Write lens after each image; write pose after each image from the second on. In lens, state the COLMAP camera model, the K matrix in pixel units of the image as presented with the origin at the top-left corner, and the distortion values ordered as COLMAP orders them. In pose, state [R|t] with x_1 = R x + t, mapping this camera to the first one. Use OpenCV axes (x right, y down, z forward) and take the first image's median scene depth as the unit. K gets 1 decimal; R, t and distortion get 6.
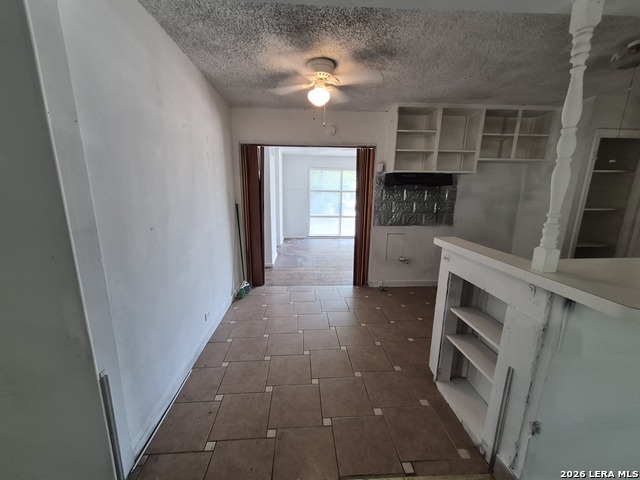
lens RADIAL K [[251.9, 0, 315.7], [0, 251.9, 241.8], [0, 0, 1]] dist [0.010947, -0.002029]
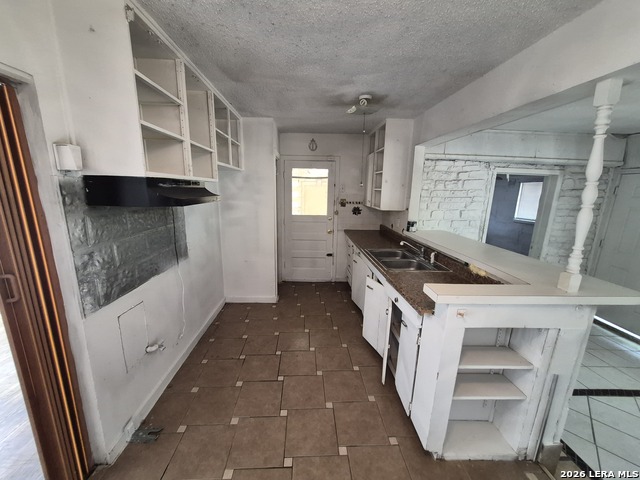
lens RADIAL K [[251.9, 0, 315.7], [0, 251.9, 241.8], [0, 0, 1]] dist [0.010947, -0.002029]
pose [[0.020209, -0.222635, 0.974692, -0.106134], [0.180404, 0.959701, 0.215471, -0.213086], [-0.983385, 0.171484, 0.059559, 0.723659]]
